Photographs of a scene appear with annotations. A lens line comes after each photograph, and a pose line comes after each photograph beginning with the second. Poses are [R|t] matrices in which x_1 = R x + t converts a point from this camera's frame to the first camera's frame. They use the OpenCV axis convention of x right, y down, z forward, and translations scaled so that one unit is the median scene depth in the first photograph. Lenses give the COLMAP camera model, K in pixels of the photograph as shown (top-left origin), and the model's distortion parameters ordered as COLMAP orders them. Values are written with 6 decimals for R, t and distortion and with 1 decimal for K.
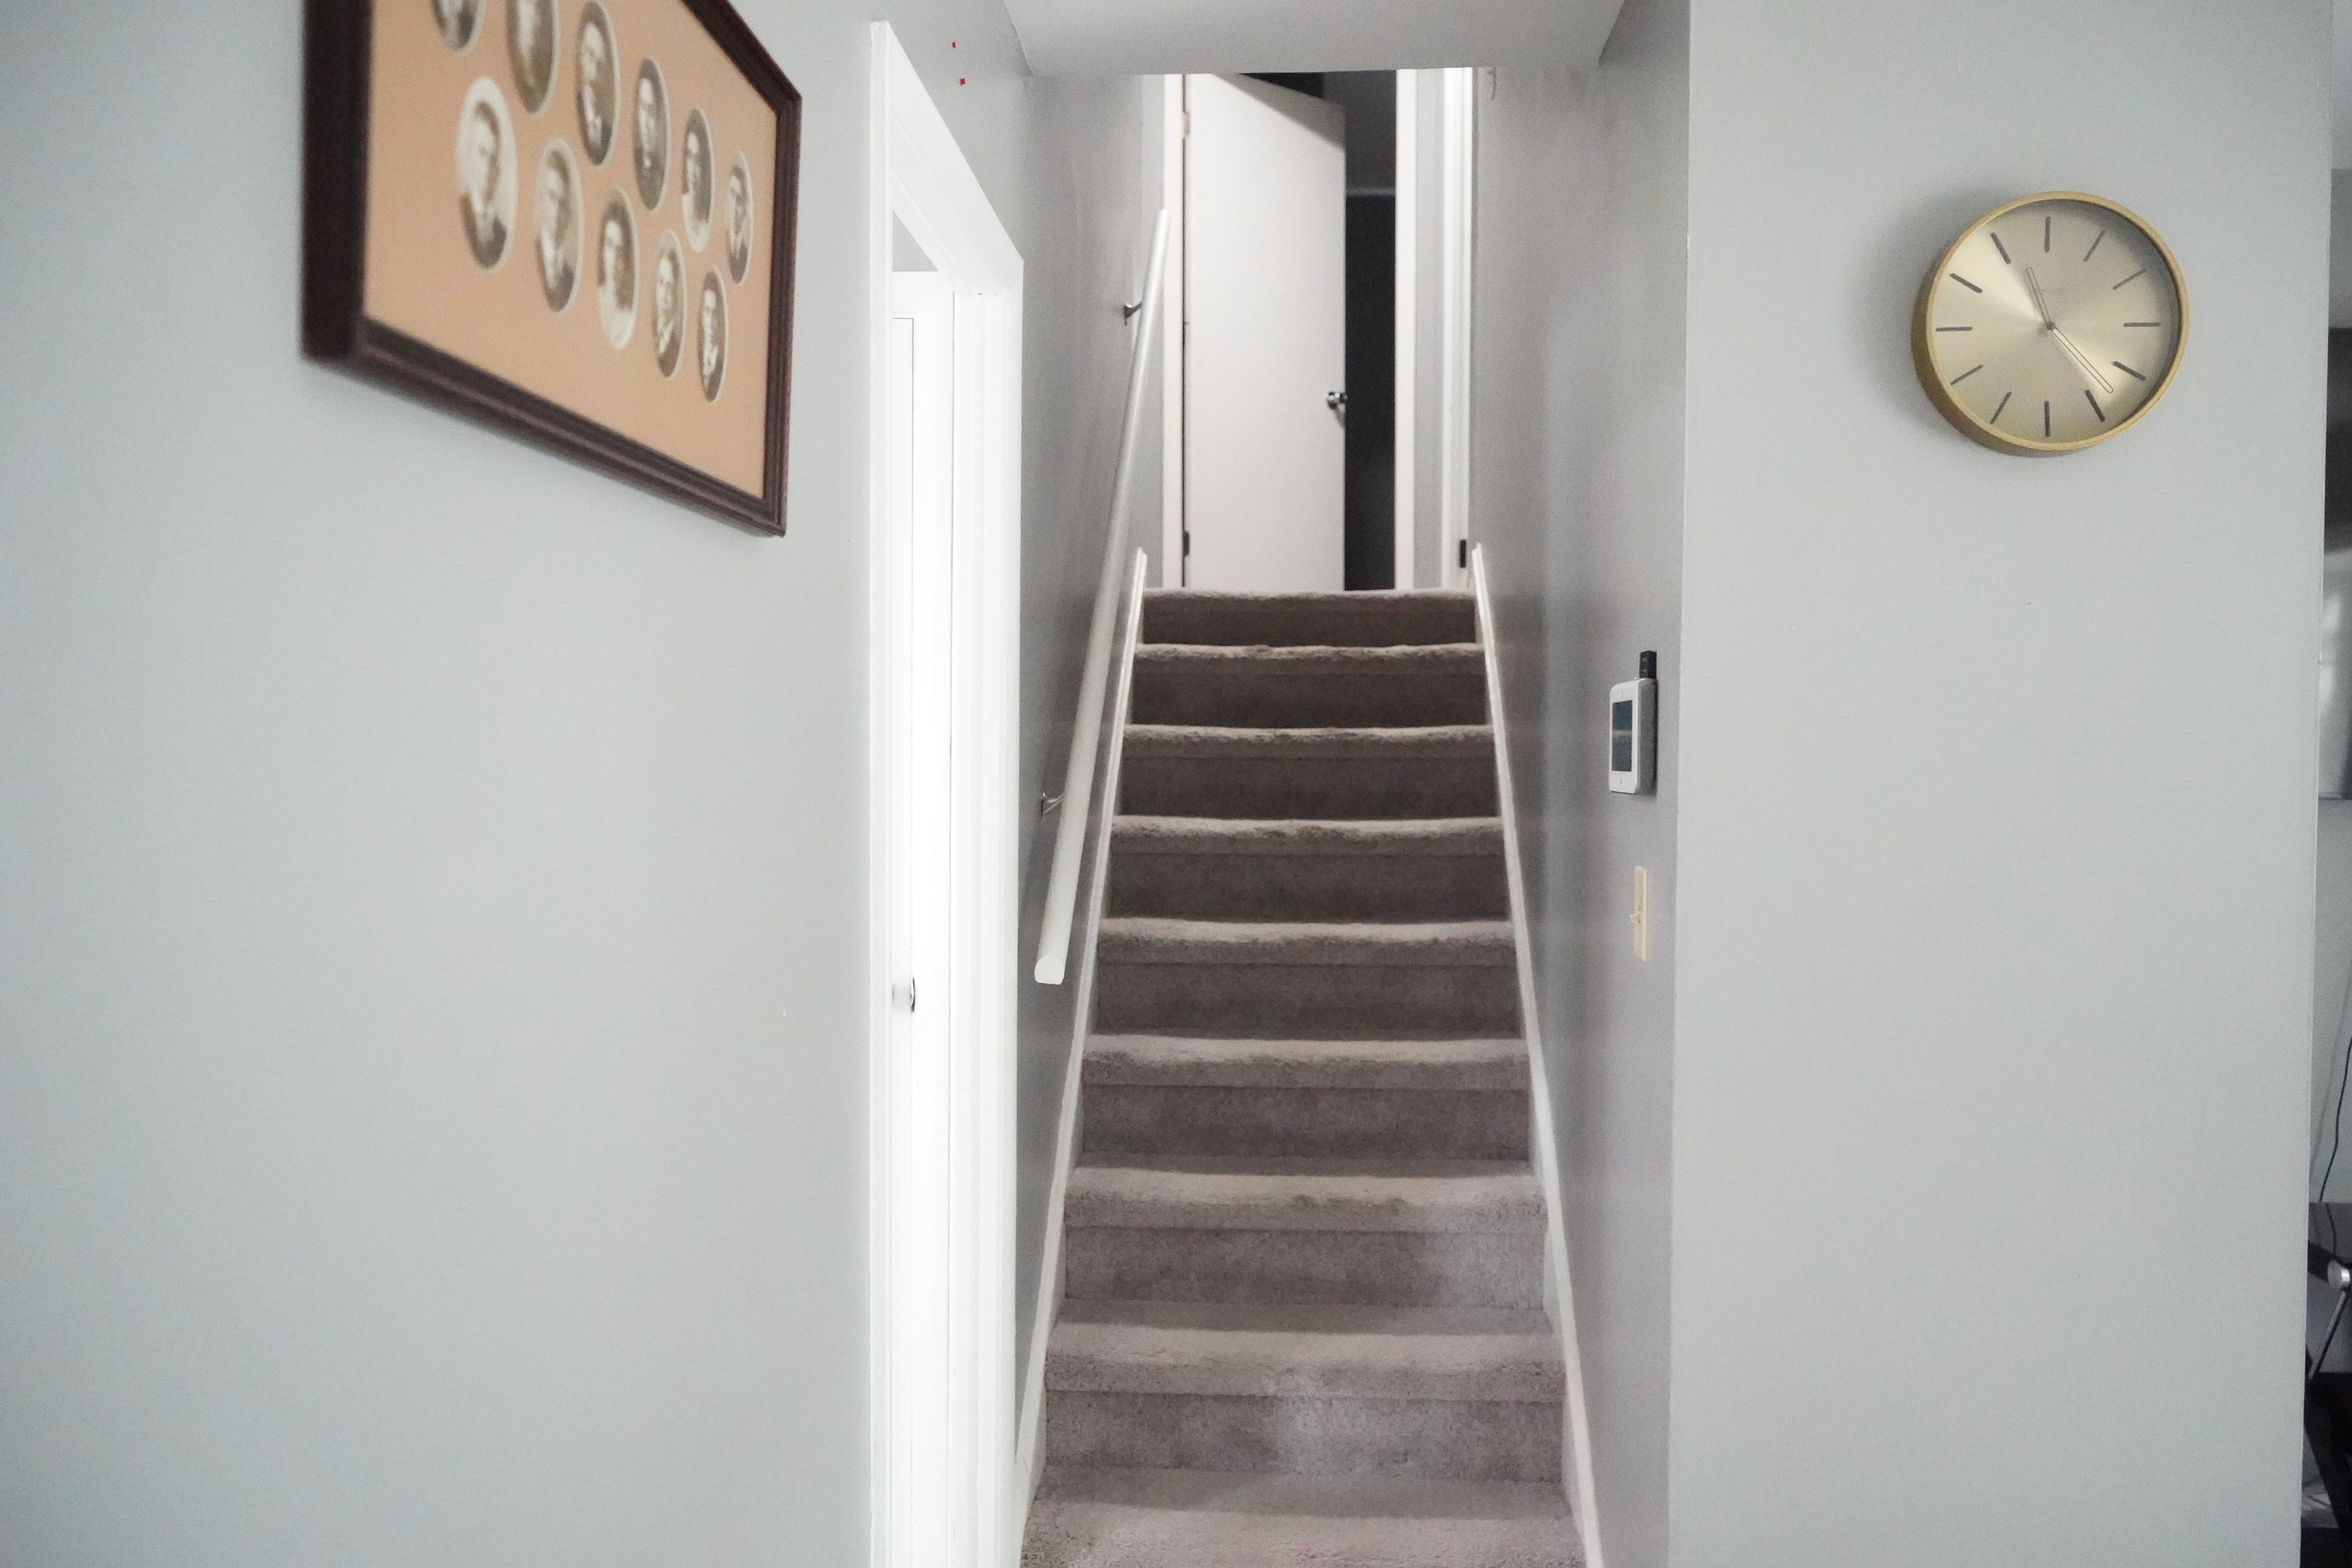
lens RADIAL K [[1841.8, 0, 1183.6], [0, 1841.8, 791.9], [0, 0, 1]] dist [-0.037415, 0.044911]
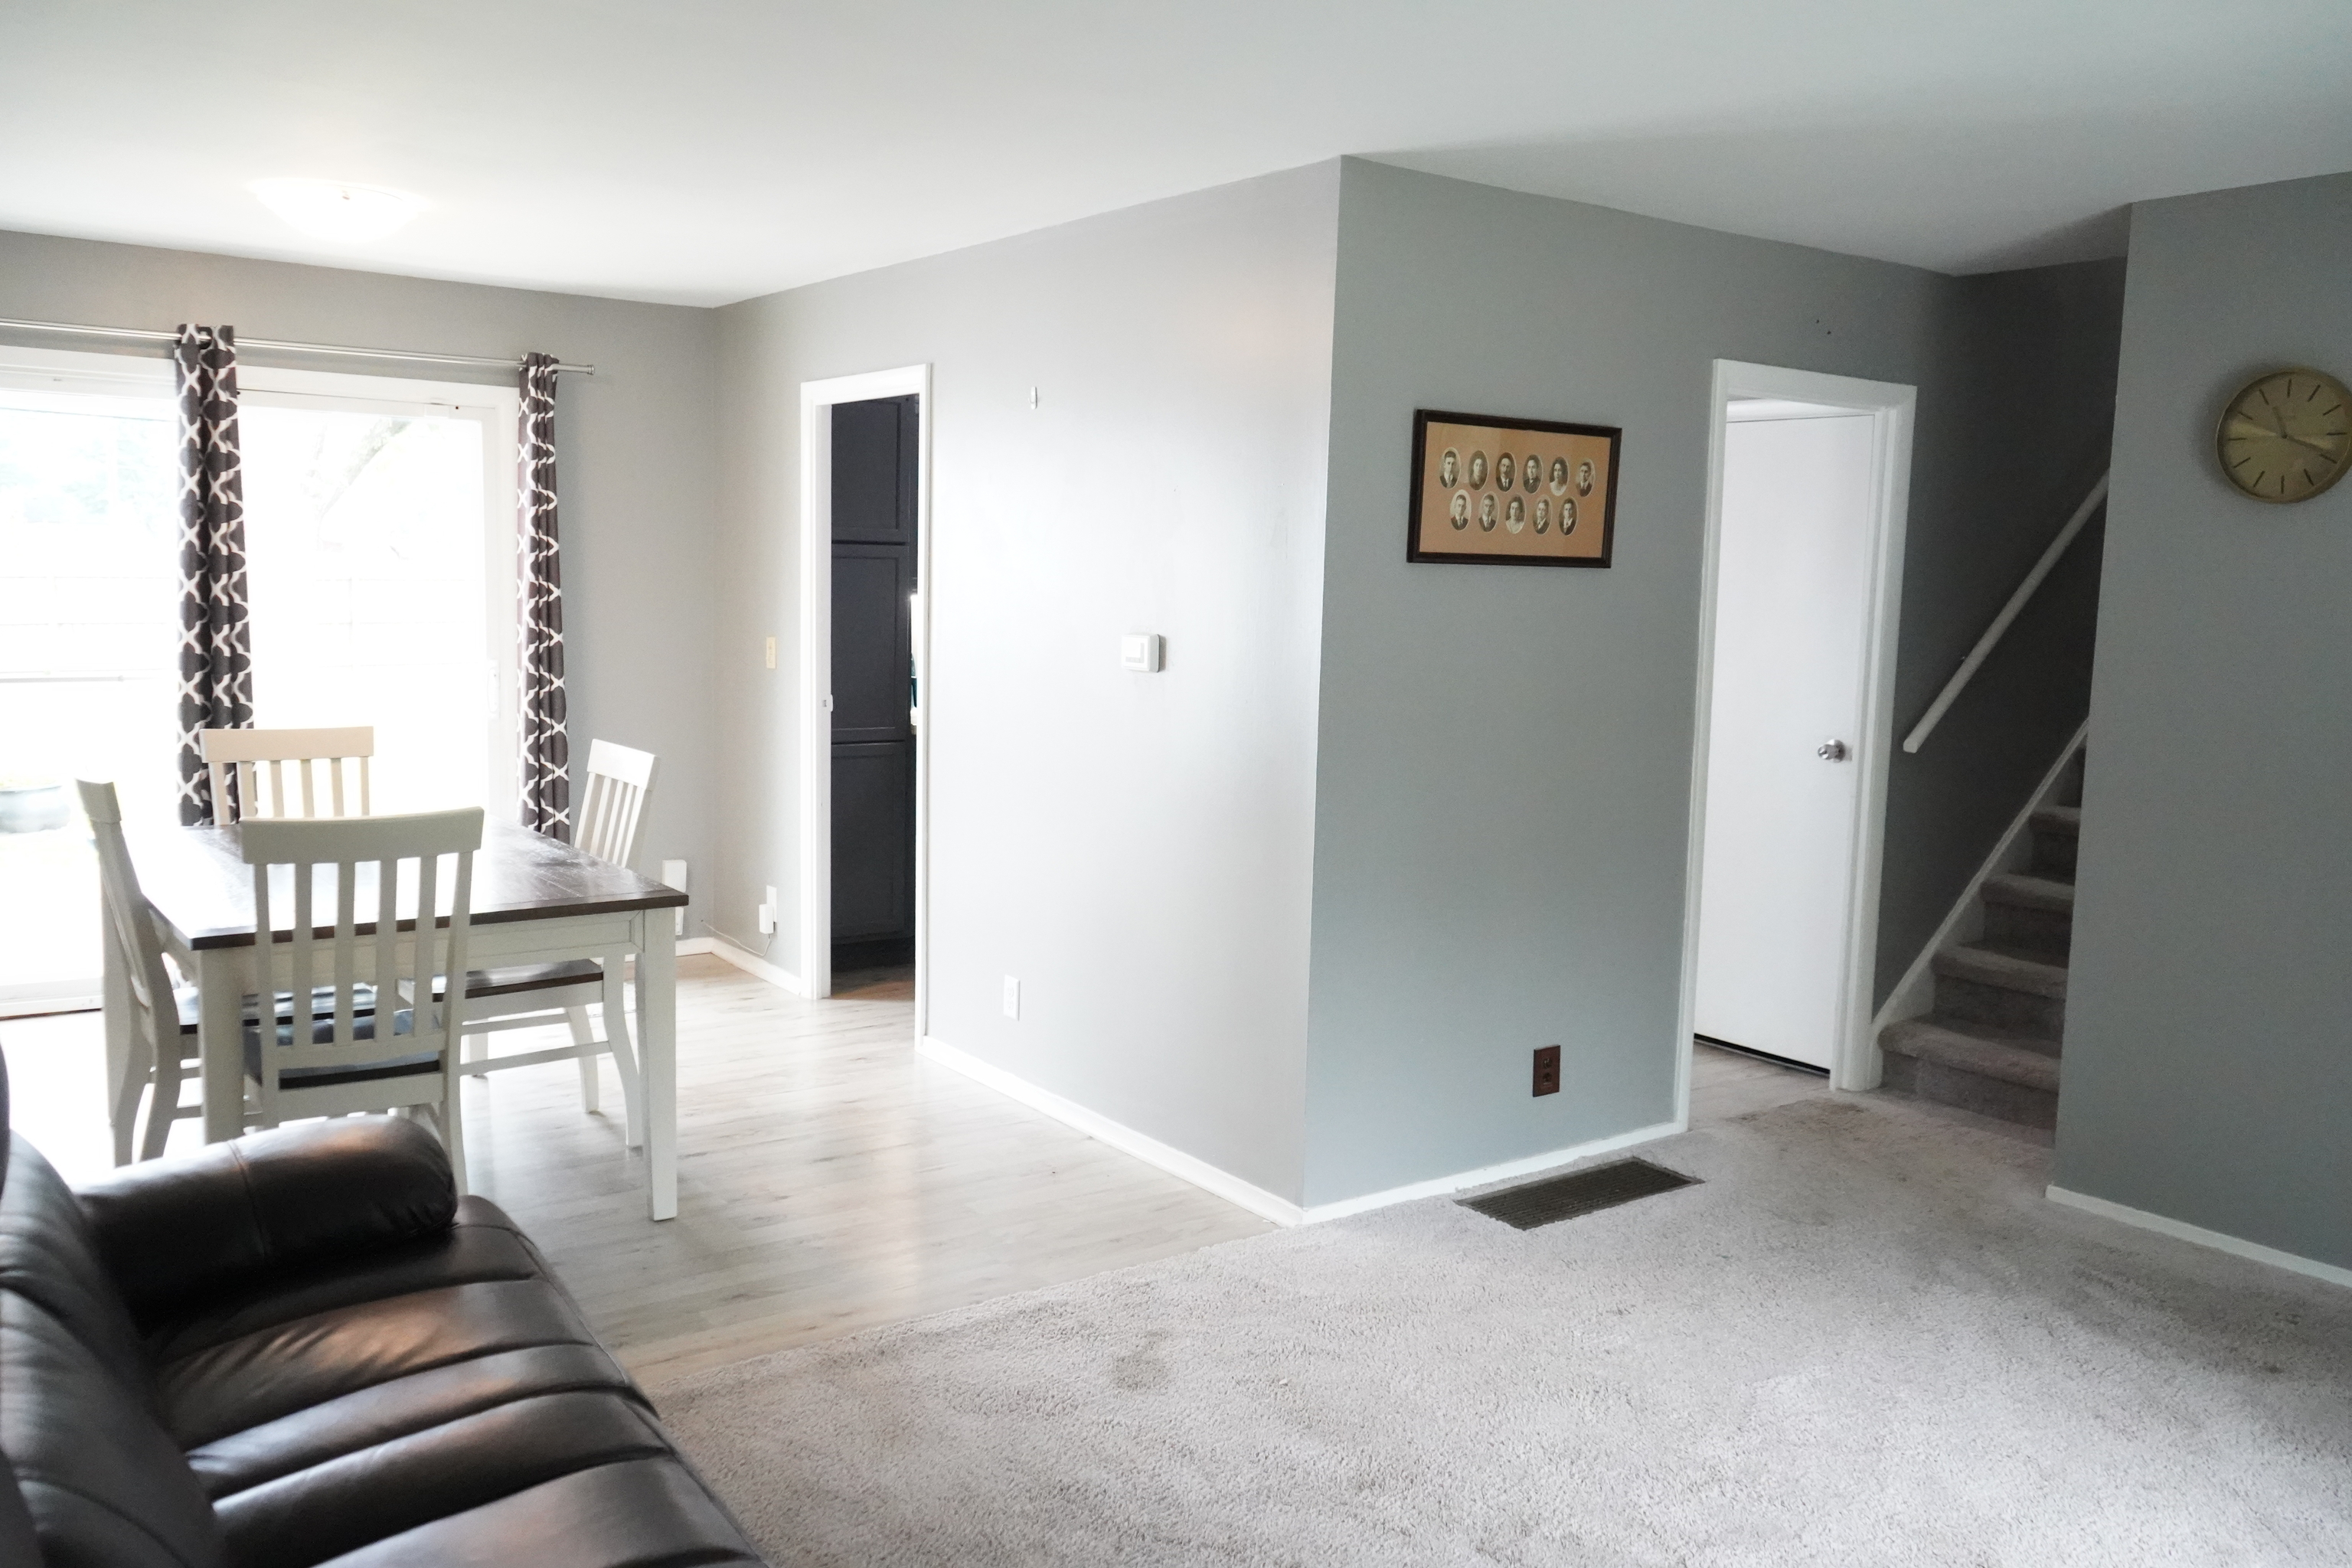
lens RADIAL K [[1841.8, 0, 1183.6], [0, 1841.8, 791.9], [0, 0, 1]] dist [-0.037415, 0.044911]
pose [[0.603389, 0.103728, -0.790672, 2.123429], [-0.036451, 0.994055, 0.102592, -0.059096], [0.796614, -0.033082, 0.603583, -1.717564]]
